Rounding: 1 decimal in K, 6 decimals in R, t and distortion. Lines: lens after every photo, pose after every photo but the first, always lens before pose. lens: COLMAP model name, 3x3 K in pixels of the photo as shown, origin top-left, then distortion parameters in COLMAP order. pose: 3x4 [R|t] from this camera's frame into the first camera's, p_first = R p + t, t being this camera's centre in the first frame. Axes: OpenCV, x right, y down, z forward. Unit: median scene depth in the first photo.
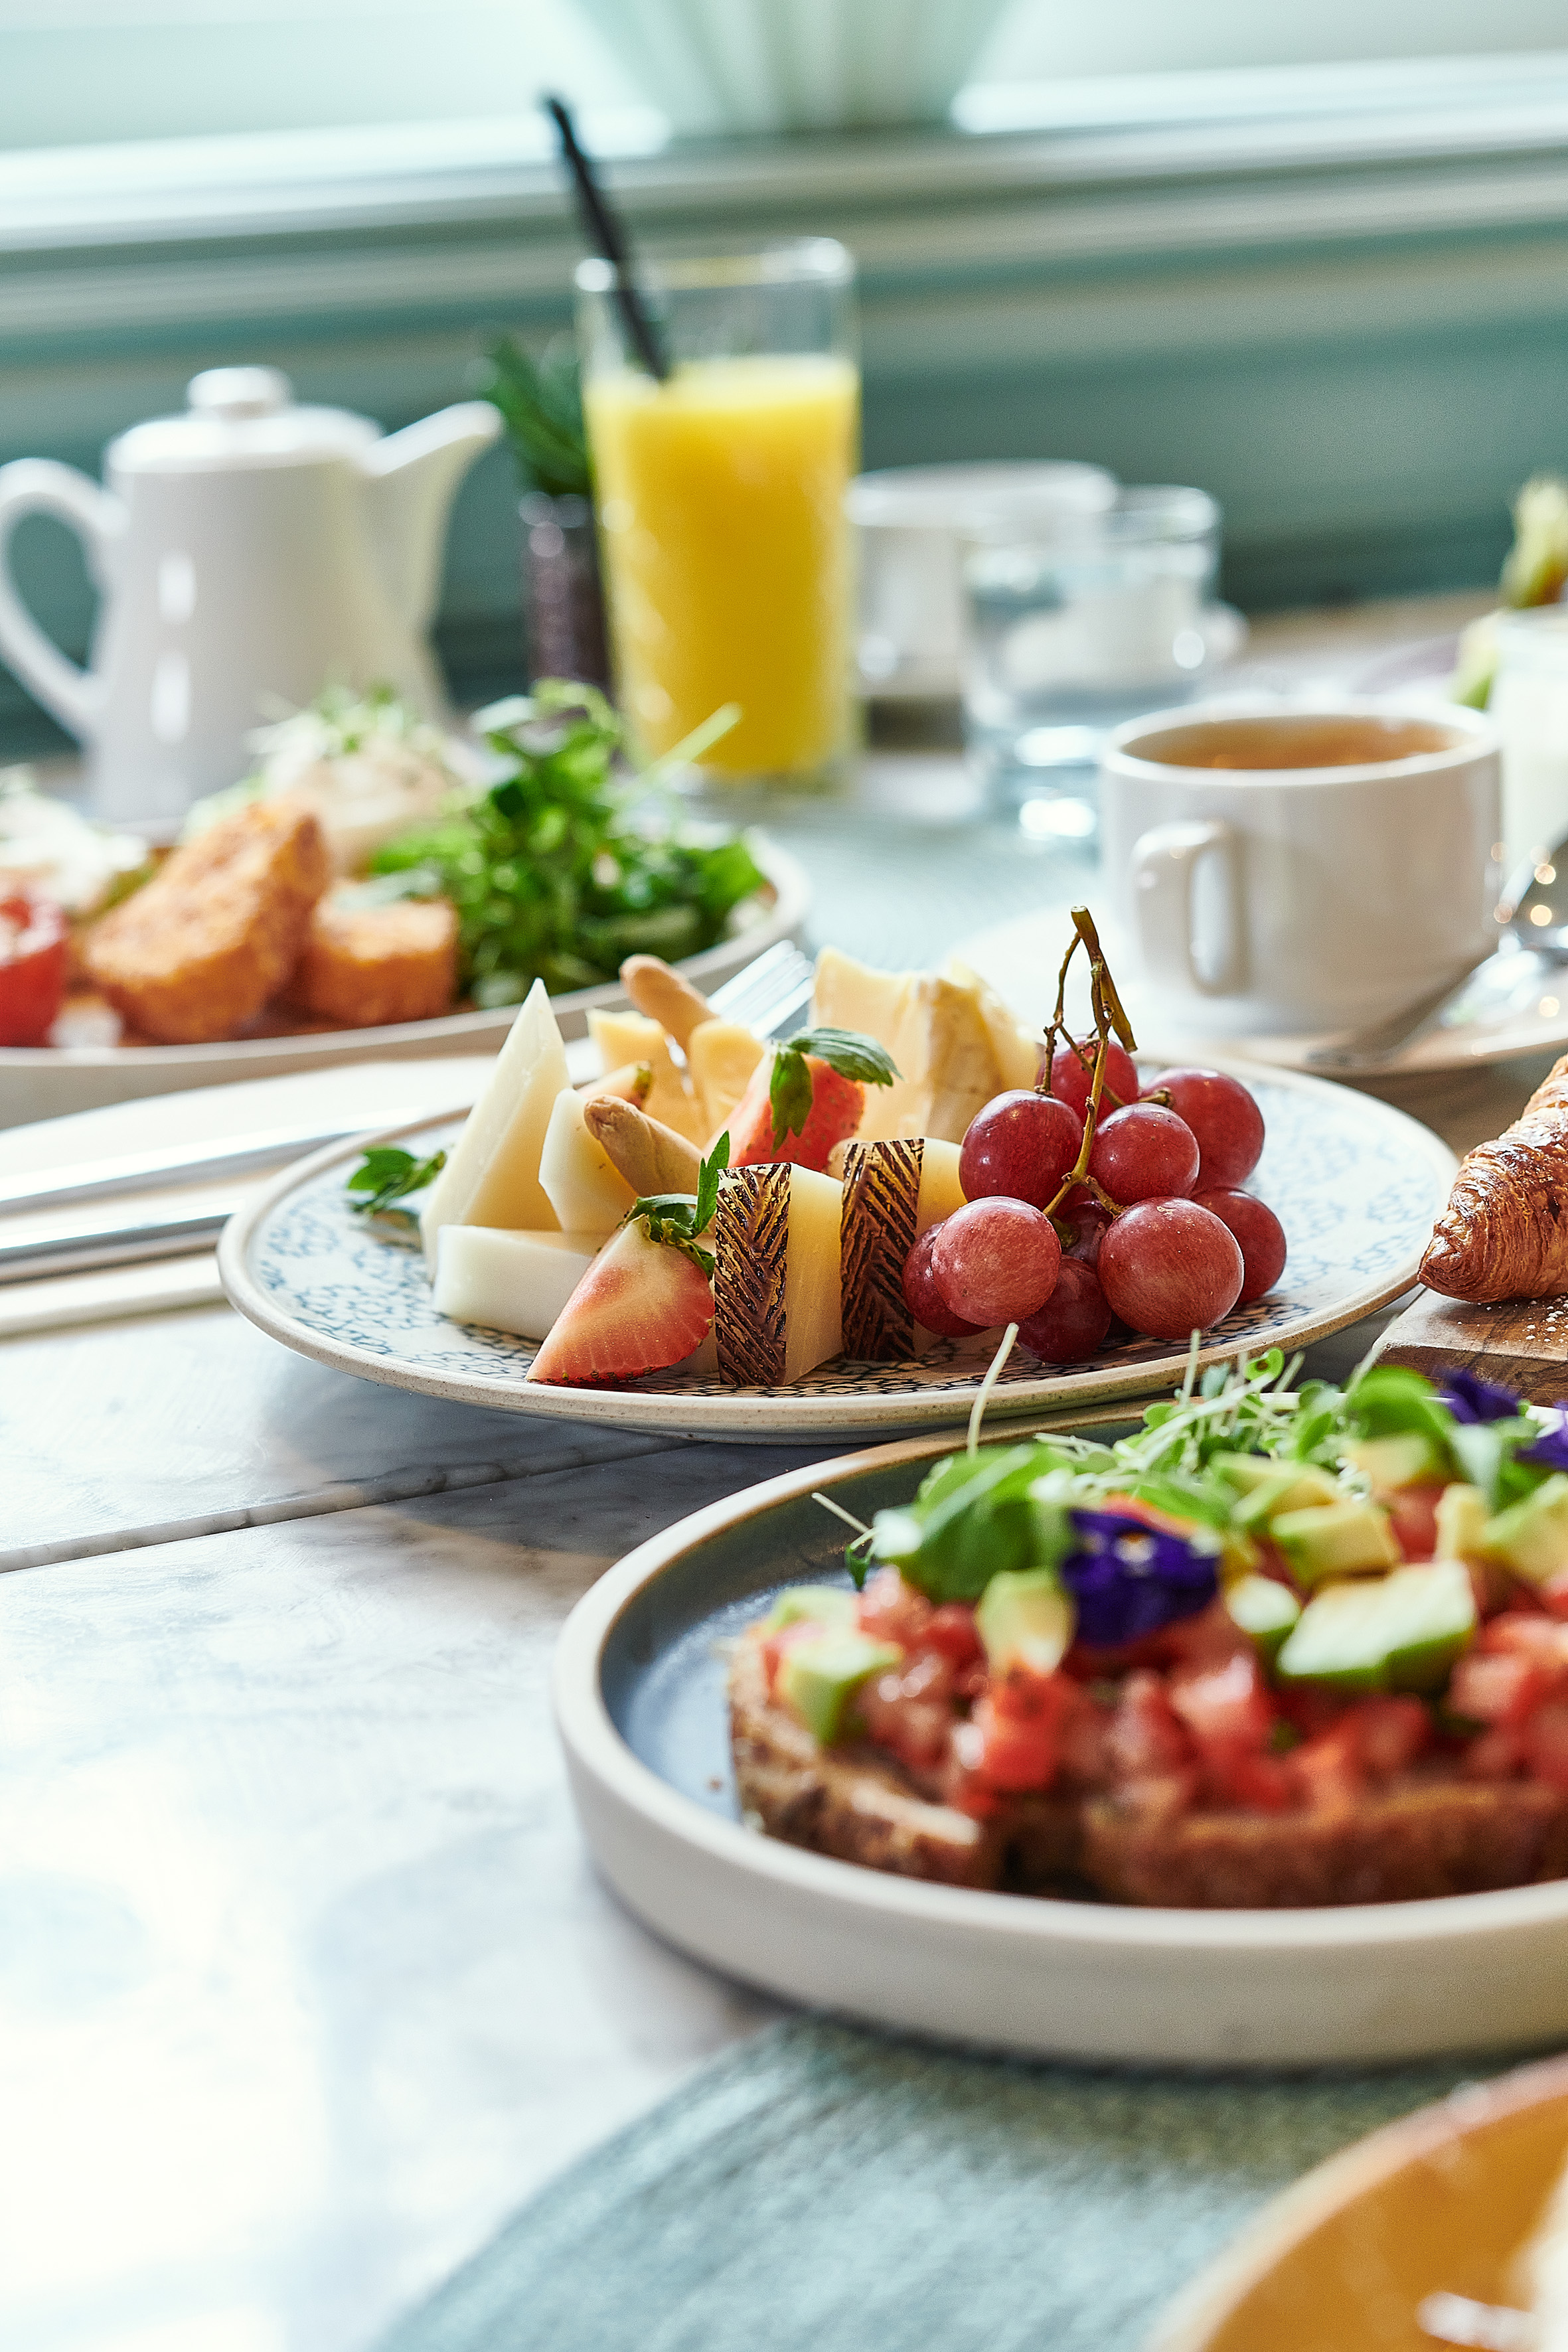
lens RADIAL K [[3776.8, 0, 786.4], [0, 3776.8, 1178.3], [0, 0, 1]] dist [0.065948, 0.000000]
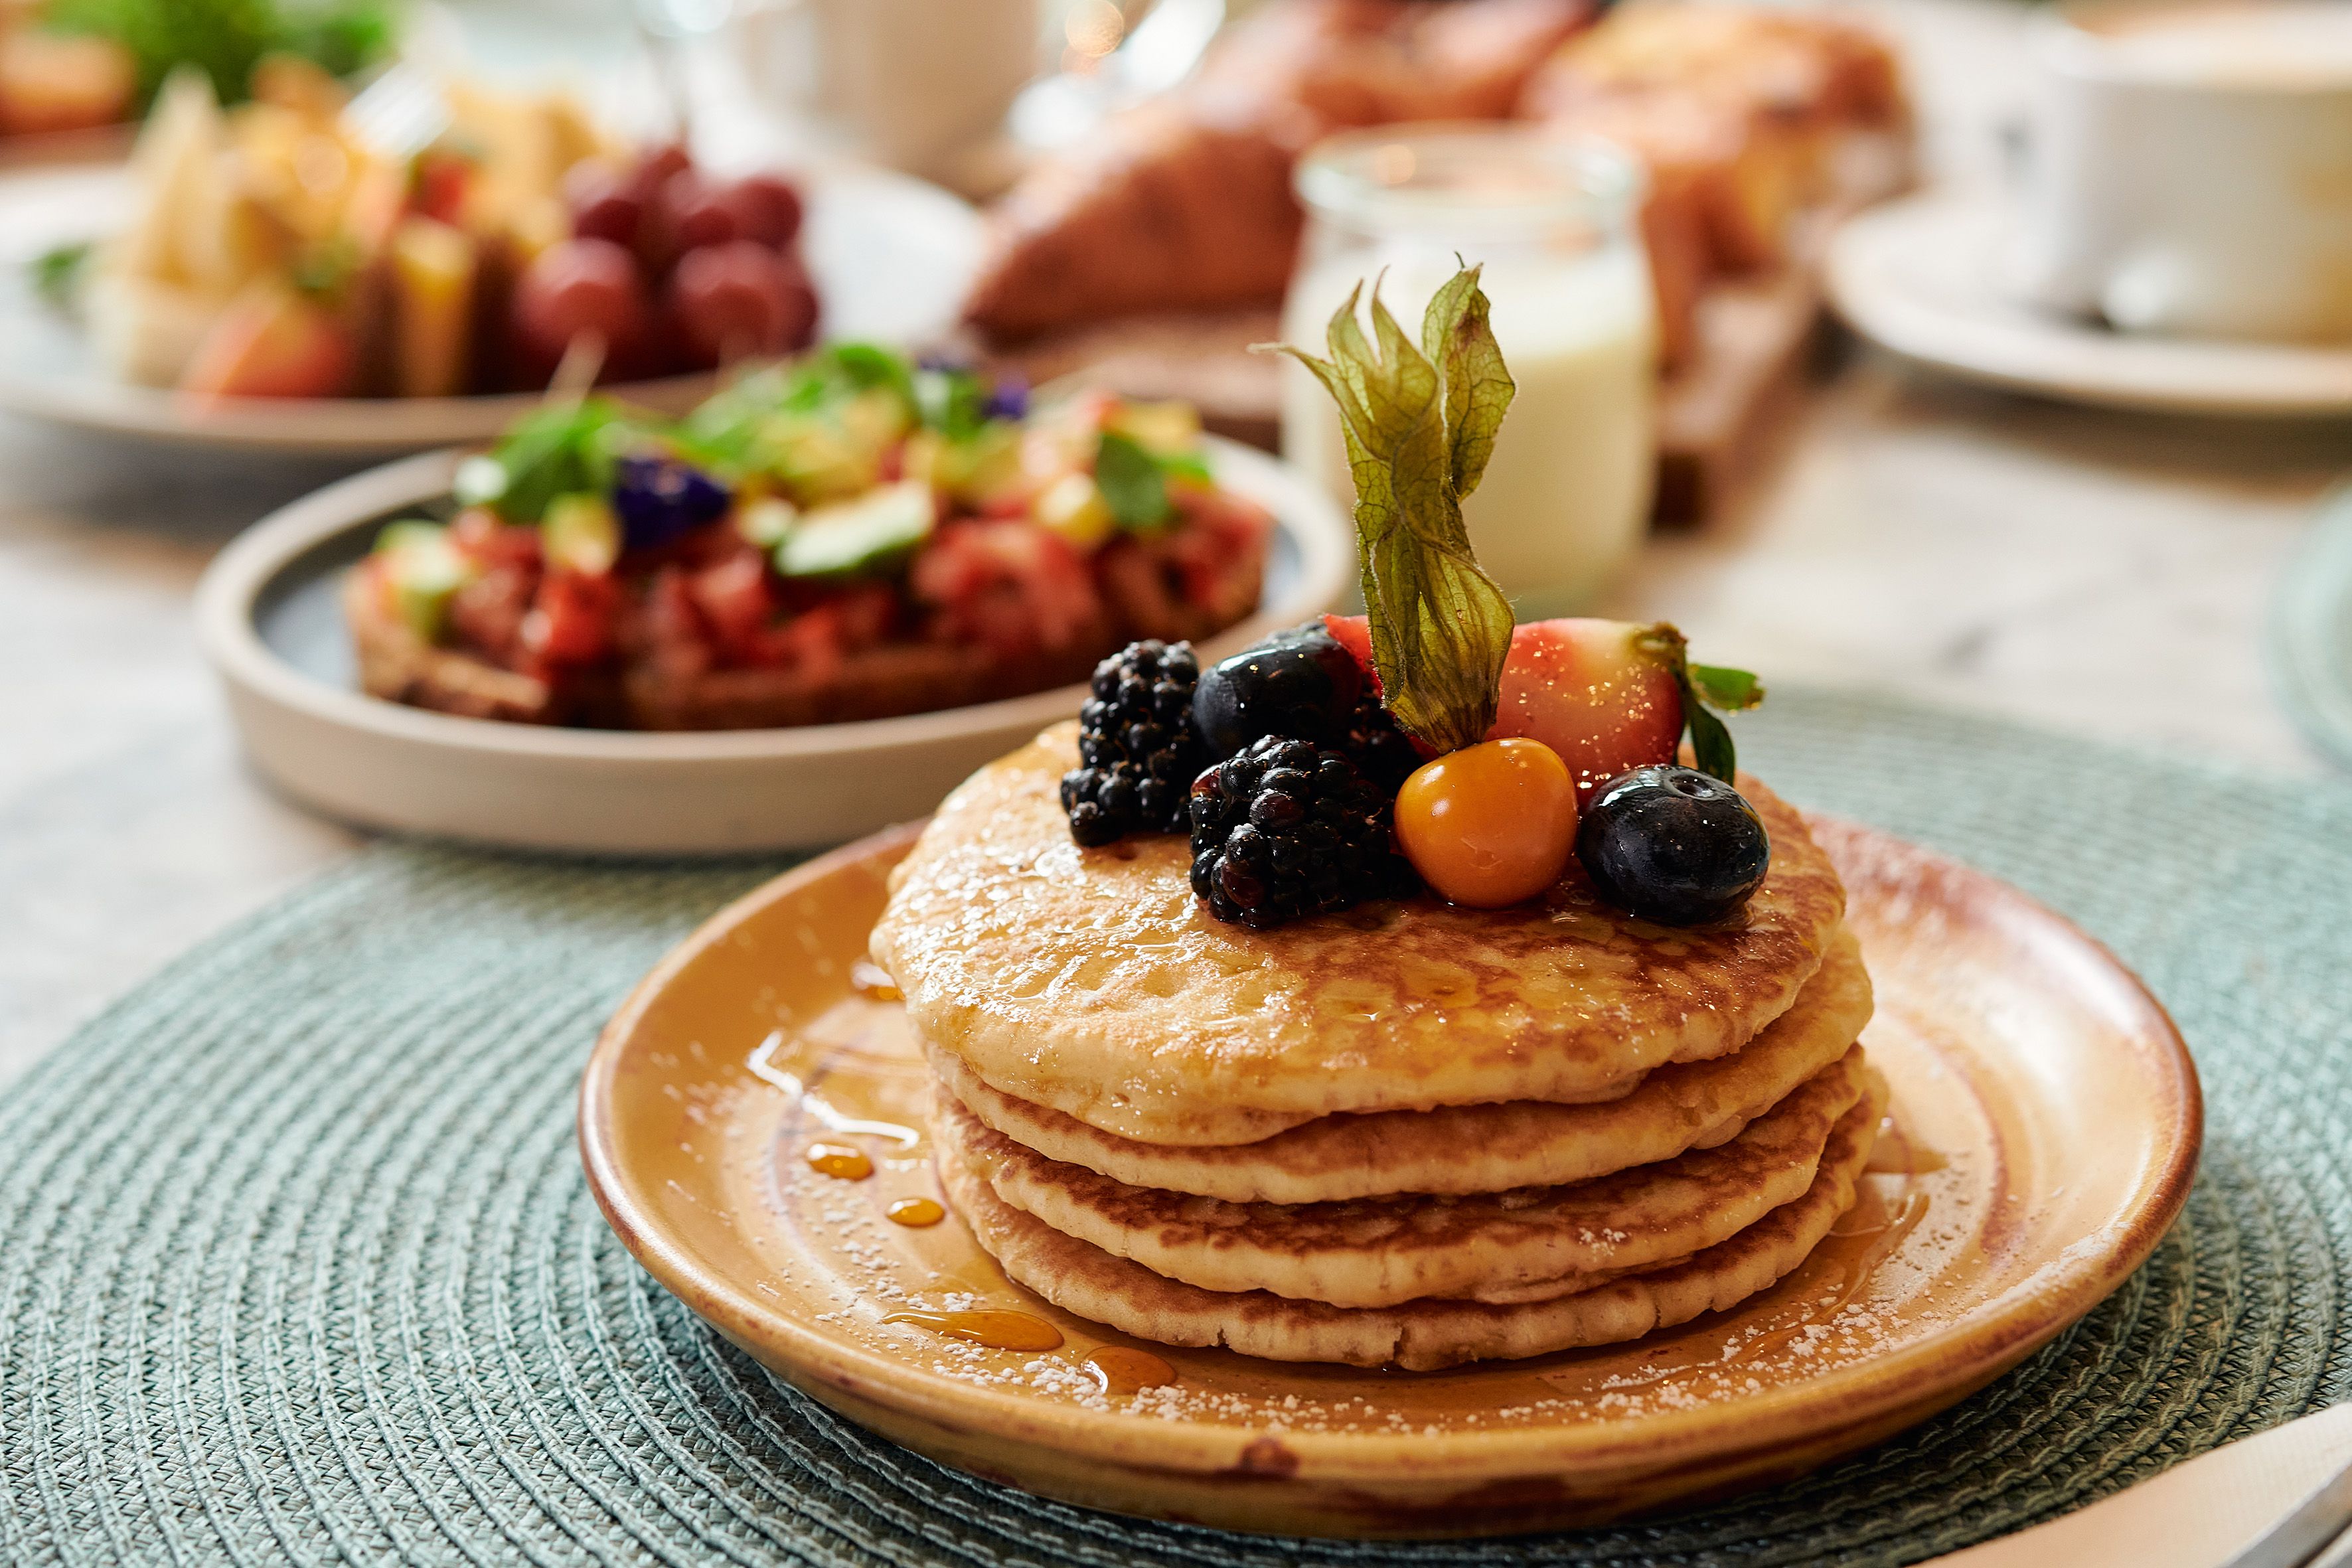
lens RADIAL K [[3776.8, 0, 1162.8], [0, 3776.8, 779.7], [0, 0, 1]] dist [0.065948, 0.000000]
pose [[0.986140, -0.024308, 0.164126, 0.044662], [0.011103, 0.996660, 0.080902, 0.096216], [-0.165545, -0.077959, 0.983116, -0.277222]]
